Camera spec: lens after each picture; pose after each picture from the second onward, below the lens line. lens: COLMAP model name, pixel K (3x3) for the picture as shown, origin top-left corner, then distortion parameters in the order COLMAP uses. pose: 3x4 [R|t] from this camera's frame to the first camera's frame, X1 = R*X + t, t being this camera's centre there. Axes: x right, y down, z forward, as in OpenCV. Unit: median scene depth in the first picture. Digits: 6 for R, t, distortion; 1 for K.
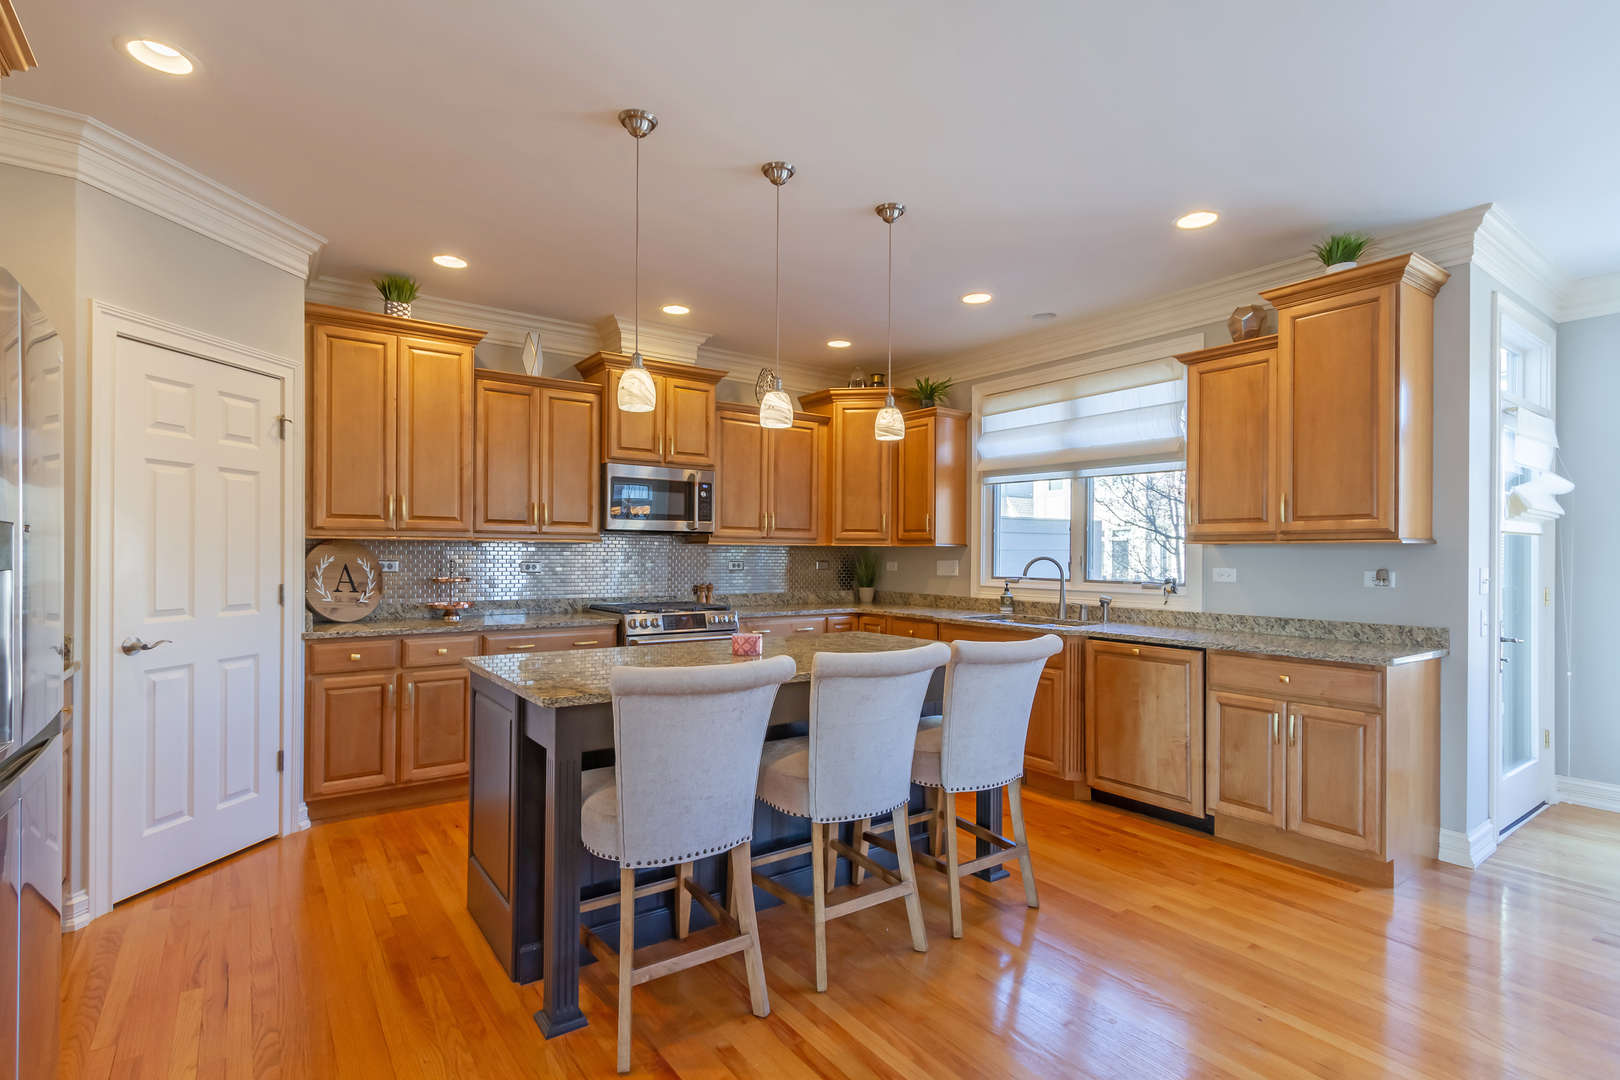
lens RADIAL K [[742.0, 0, 766.2], [0, 742.0, 556.1], [0, 0, 1]] dist [0.004957, -0.000873]
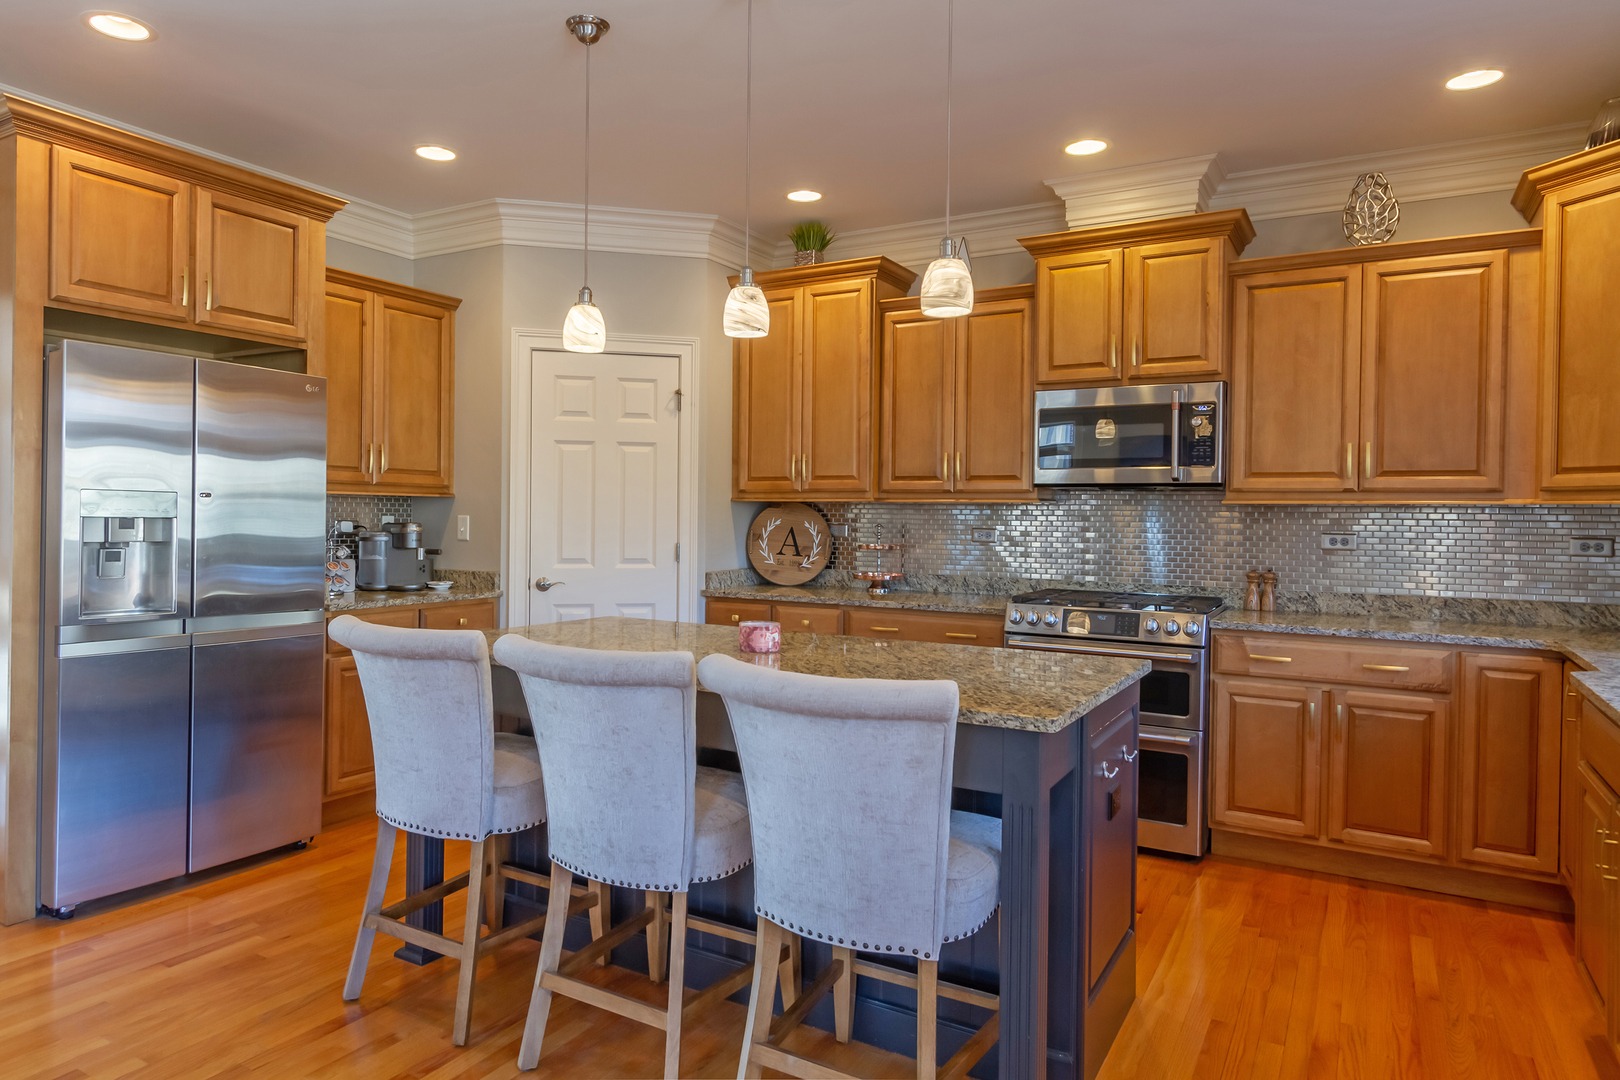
lens RADIAL K [[986.6, 0, 789.5], [0, 986.6, 521.8], [0, 0, 1]] dist [0.016752, -0.008916]
pose [[0.436358, 0.005202, -0.899758, 0.618908], [-0.011959, 0.999928, -0.000018, 0.003775], [0.899694, 0.010768, 0.436389, 0.432829]]
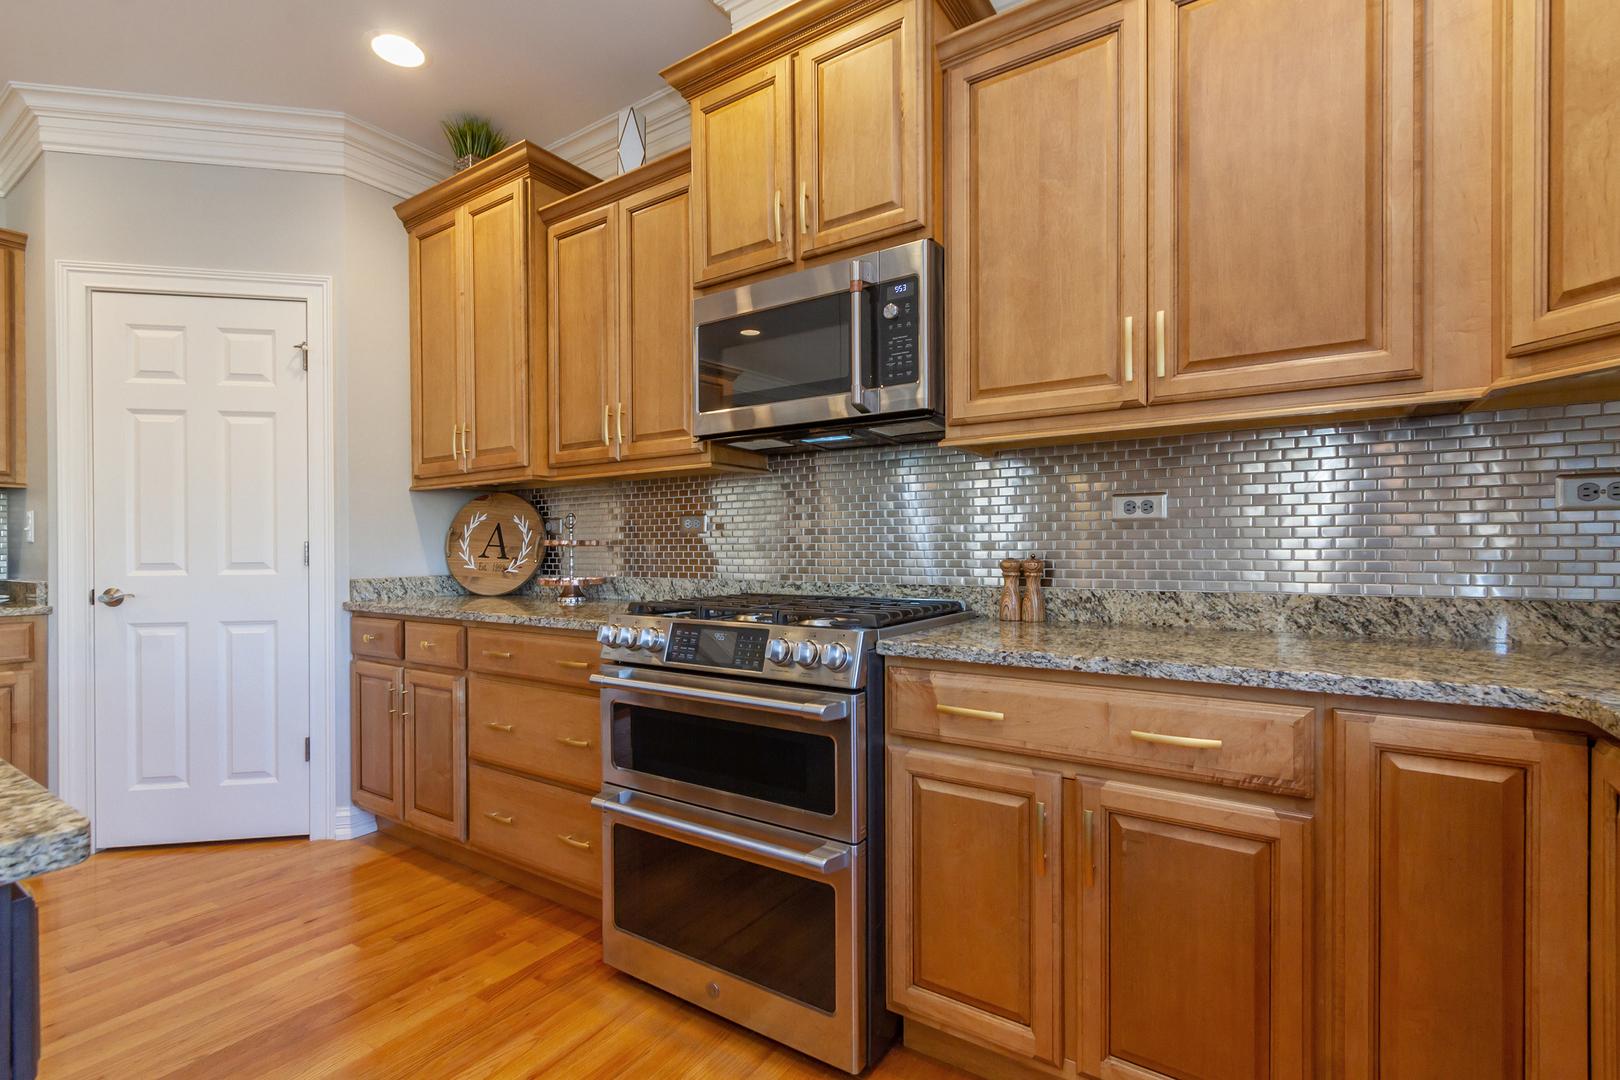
lens RADIAL K [[742.0, 0, 807.2], [0, 742.0, 552.1], [0, 0, 1]] dist [0.004957, -0.000873]
pose [[0.385508, -0.005310, -0.922689, 0.298261], [0.004182, 0.999983, -0.004008, 0.046728], [0.922695, -0.002313, 0.385524, 1.013573]]
